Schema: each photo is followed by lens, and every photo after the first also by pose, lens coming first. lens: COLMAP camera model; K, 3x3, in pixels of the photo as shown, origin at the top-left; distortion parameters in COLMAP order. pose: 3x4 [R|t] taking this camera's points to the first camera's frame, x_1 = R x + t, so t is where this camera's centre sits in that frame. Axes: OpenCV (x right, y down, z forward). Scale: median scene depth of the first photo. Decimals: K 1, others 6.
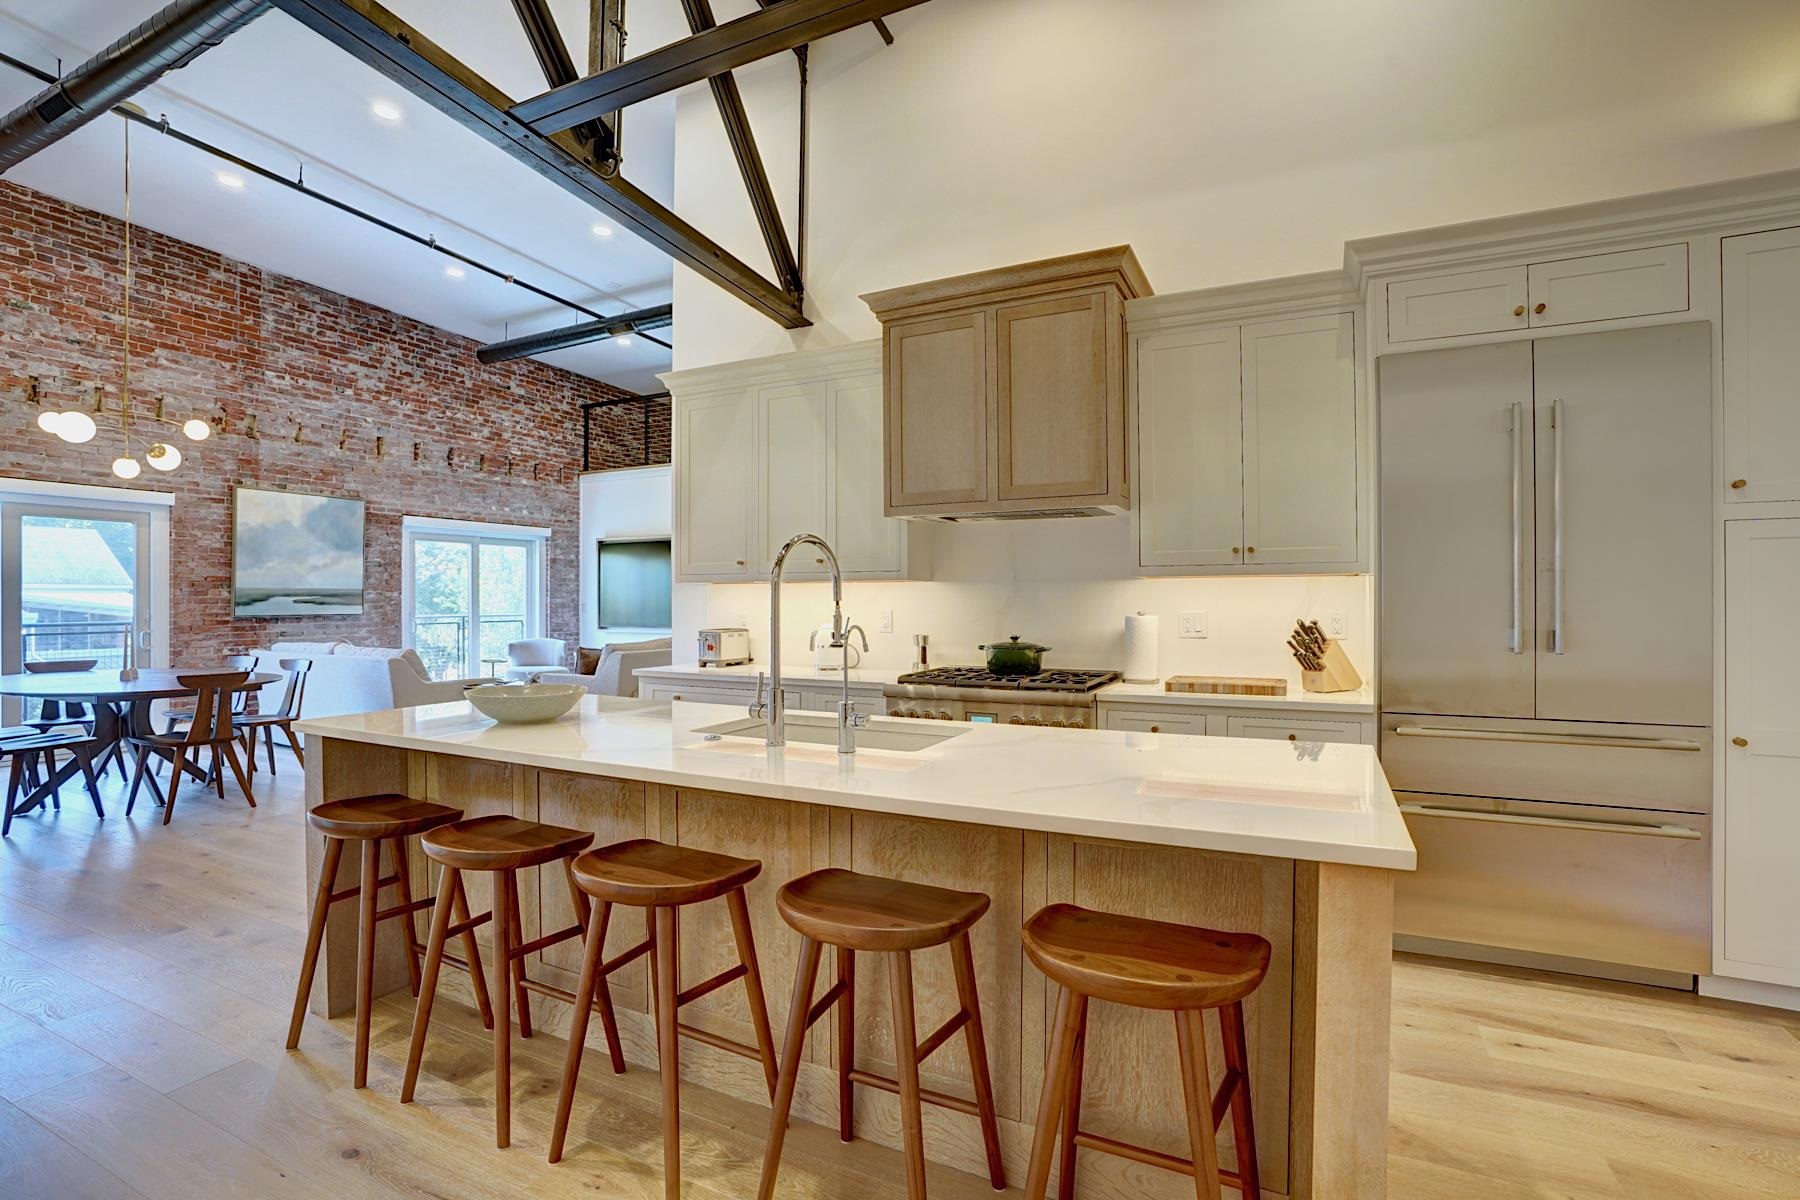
lens RADIAL K [[840.8, 0, 910.4], [0, 840.8, 601.5], [0, 0, 1]] dist [-0.065220, 0.026082]
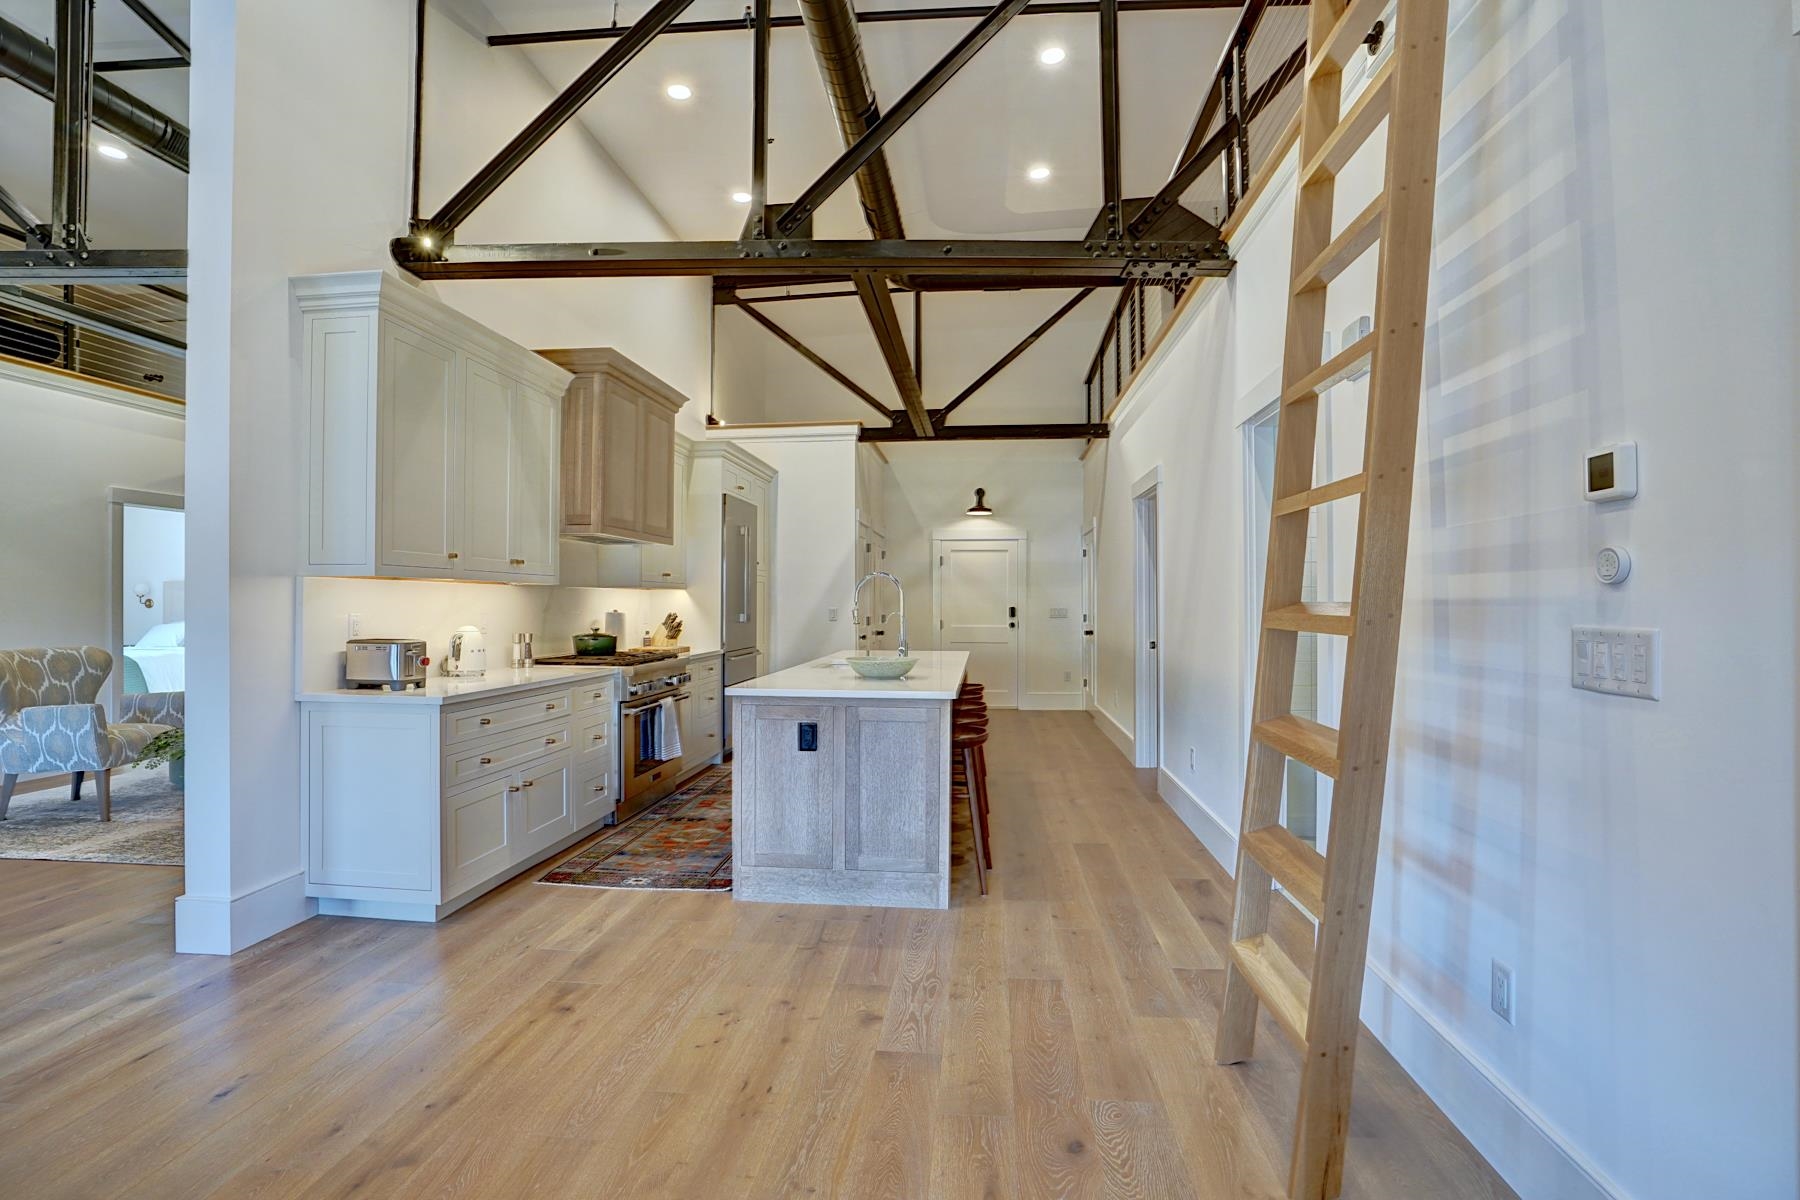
lens RADIAL K [[840.8, 0, 905.5], [0, 840.8, 600.7], [0, 0, 1]] dist [-0.065220, 0.026082]
pose [[-0.346619, 0.003847, 0.937998, -0.637286], [0.002000, 0.999992, -0.003362, 0.000844], [-0.938004, 0.000711, -0.346624, 0.490676]]
